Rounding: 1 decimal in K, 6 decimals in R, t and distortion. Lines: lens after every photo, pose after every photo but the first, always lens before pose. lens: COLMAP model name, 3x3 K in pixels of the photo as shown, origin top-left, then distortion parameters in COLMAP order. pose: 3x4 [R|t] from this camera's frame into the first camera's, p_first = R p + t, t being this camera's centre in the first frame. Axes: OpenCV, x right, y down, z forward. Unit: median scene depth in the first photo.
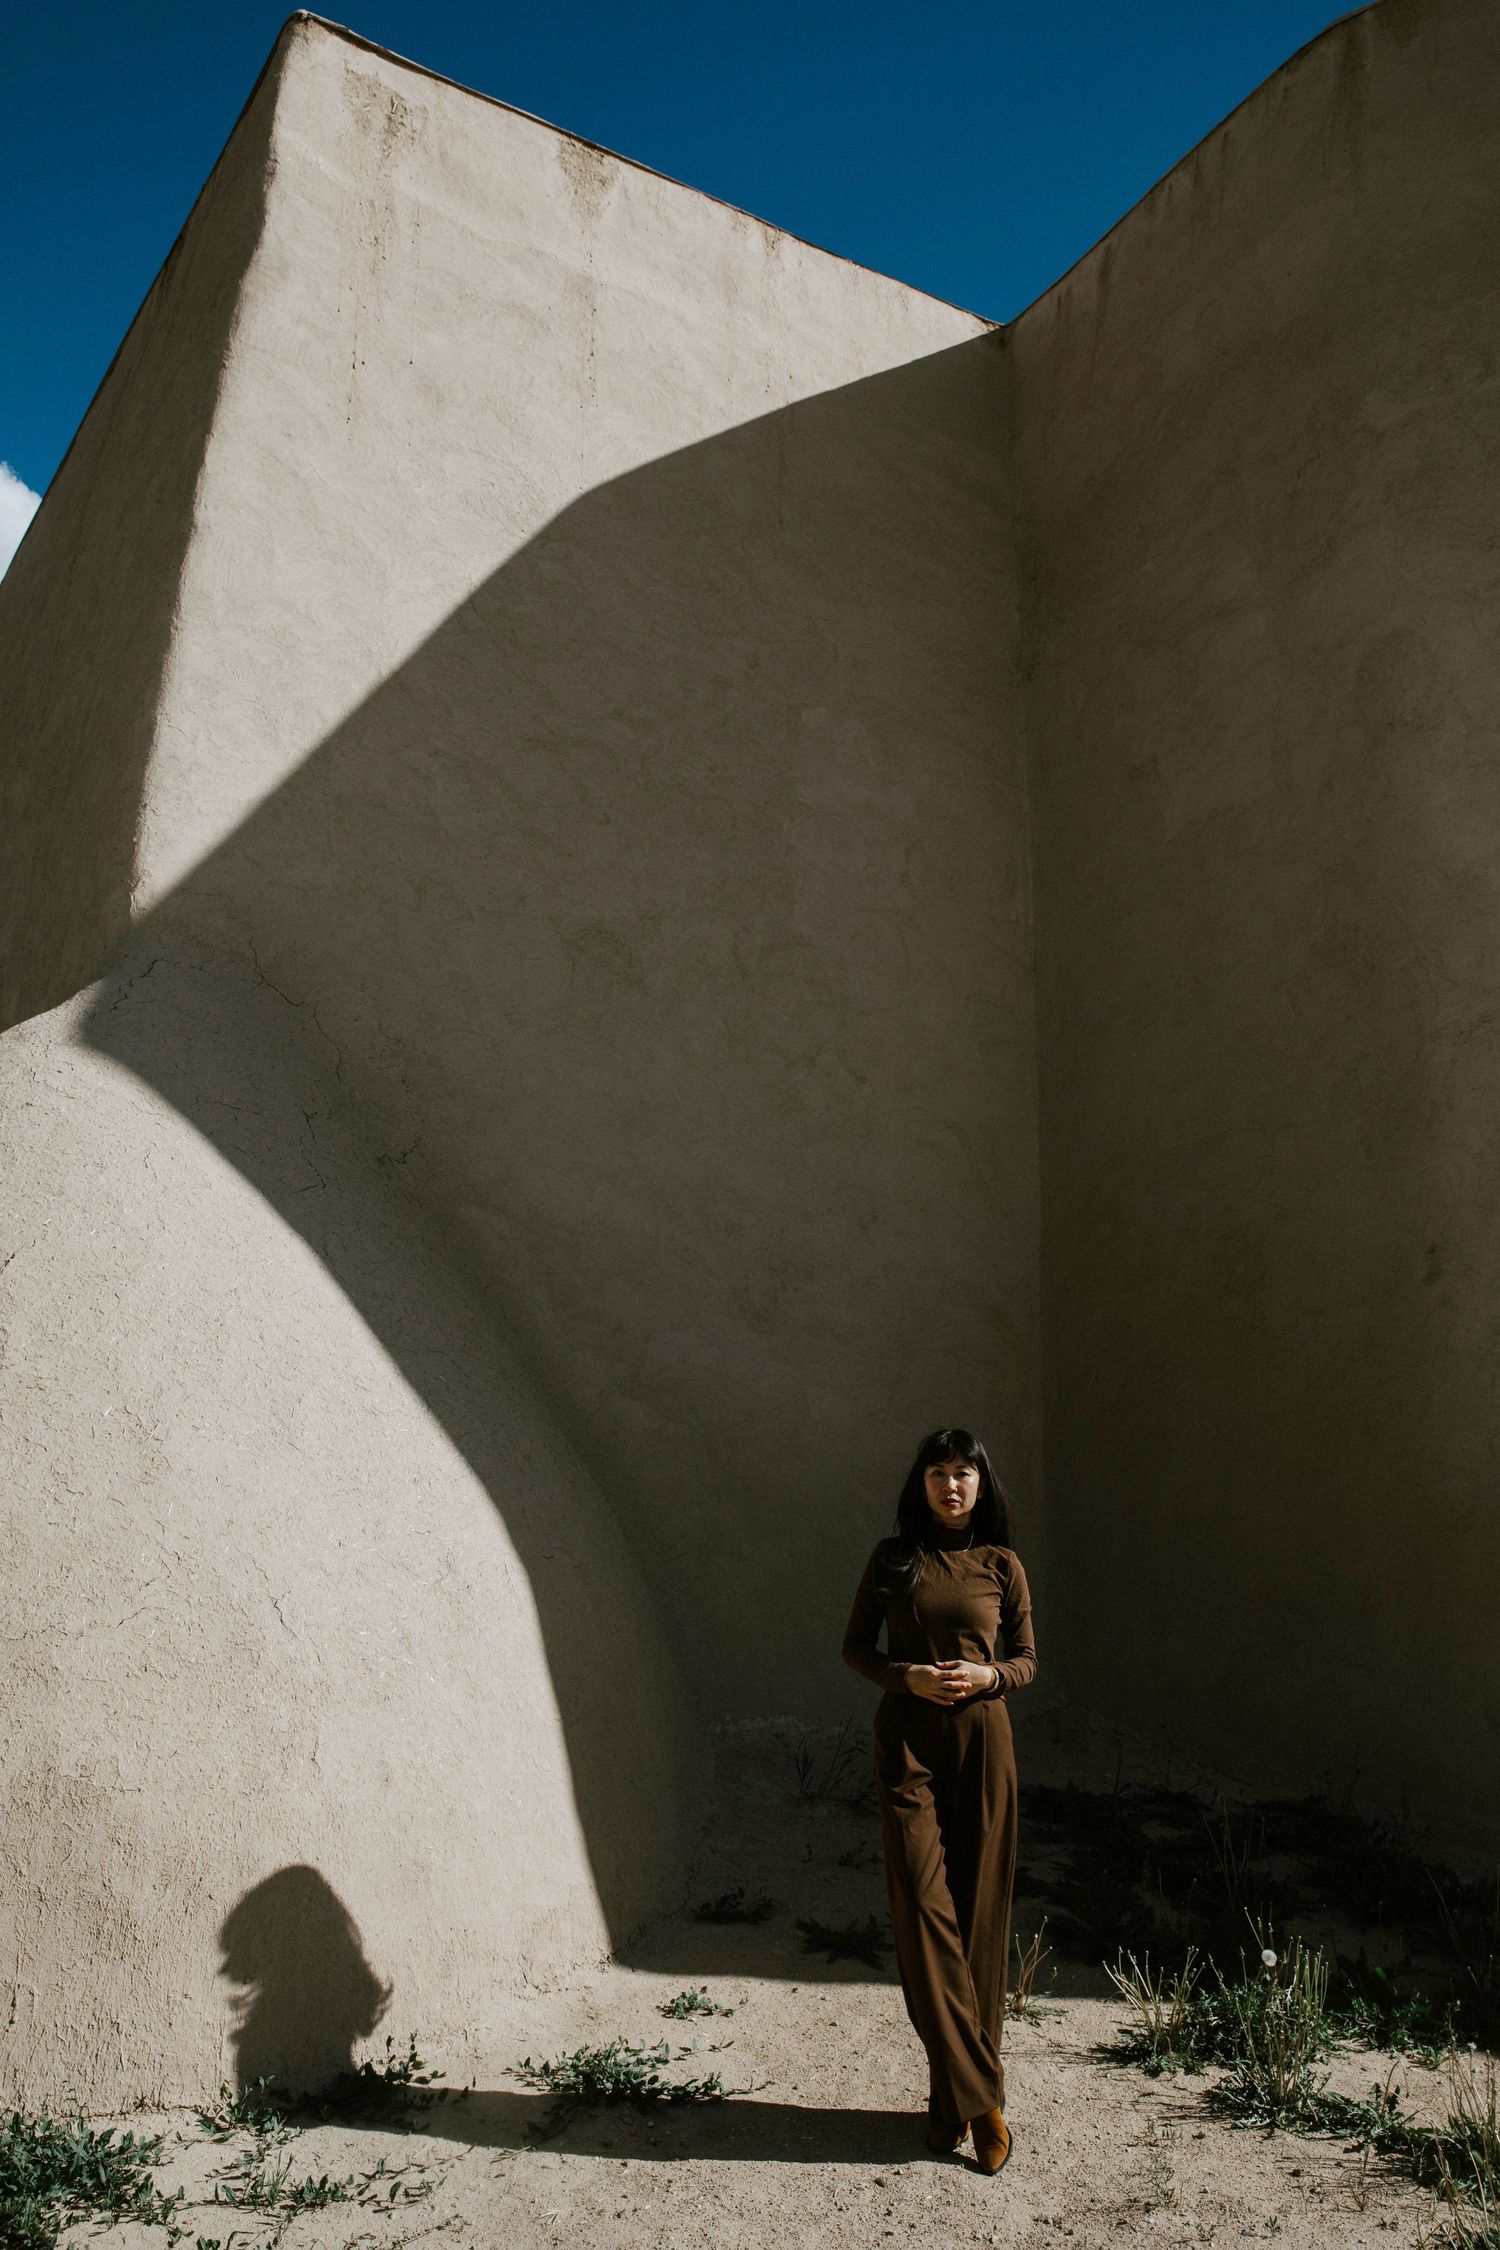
lens RADIAL K [[1772.5, 0, 750.0], [0, 1772.5, 1125.0], [0, 0, 1]] dist [-0.080018, 0.104975]
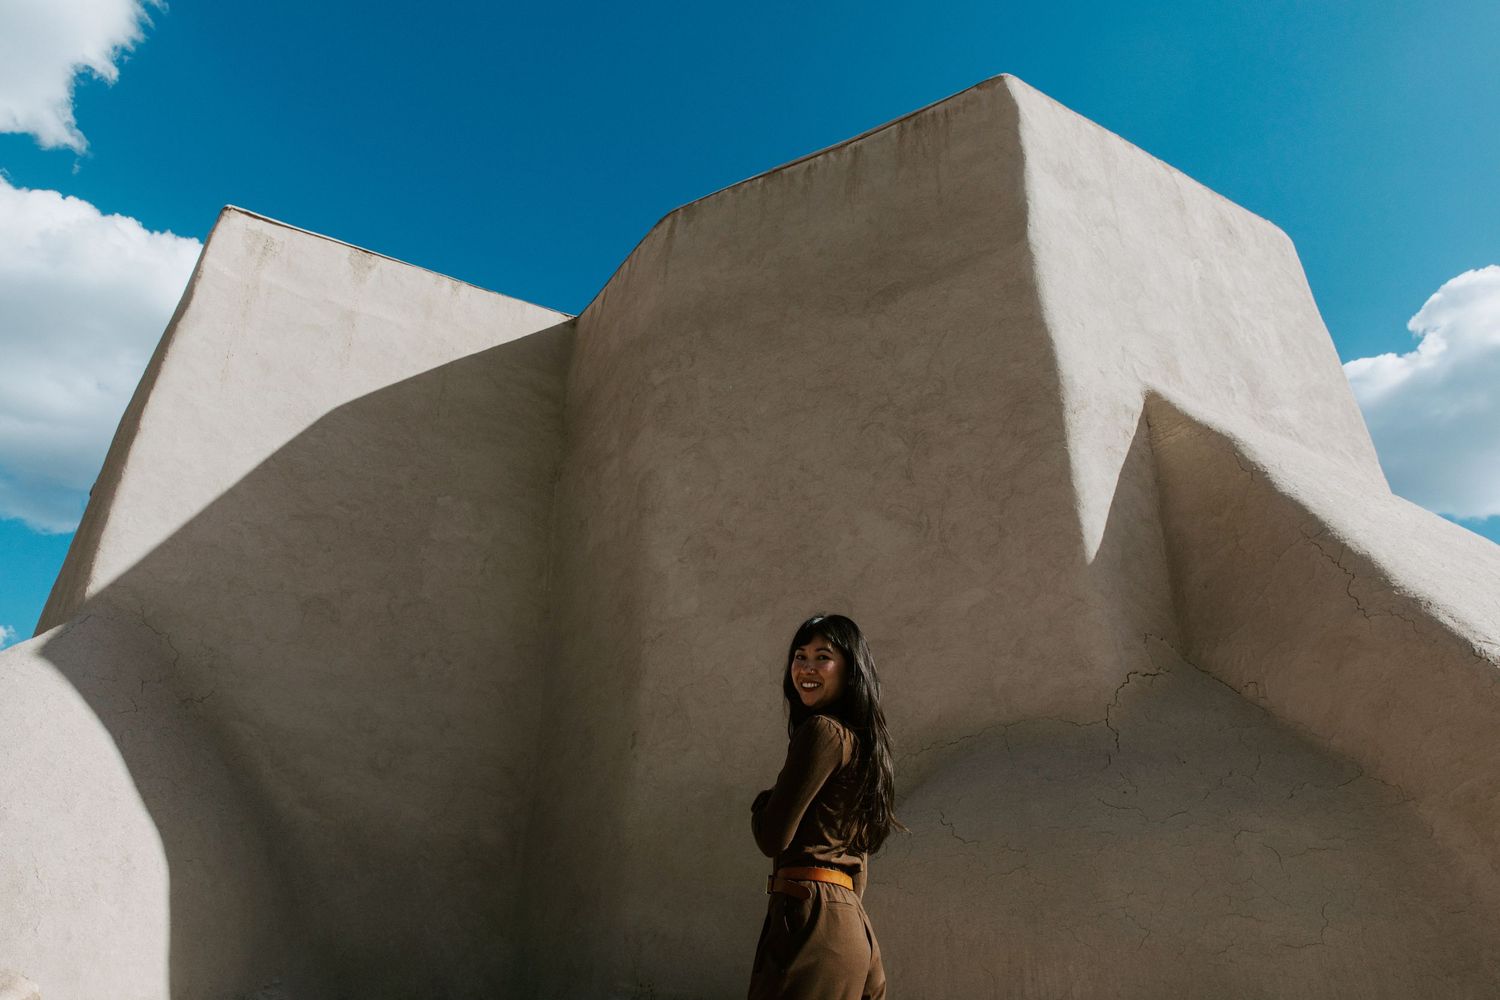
lens RADIAL K [[1071.8, 0, 750.0], [0, 1071.8, 500.0], [0, 0, 1]] dist [-0.005200, 0.012066]
pose [[0.999363, -0.005902, 0.035190, 0.405580], [0.011903, 0.984873, -0.172869, 0.010118], [-0.033637, 0.173178, 0.984316, -0.386467]]
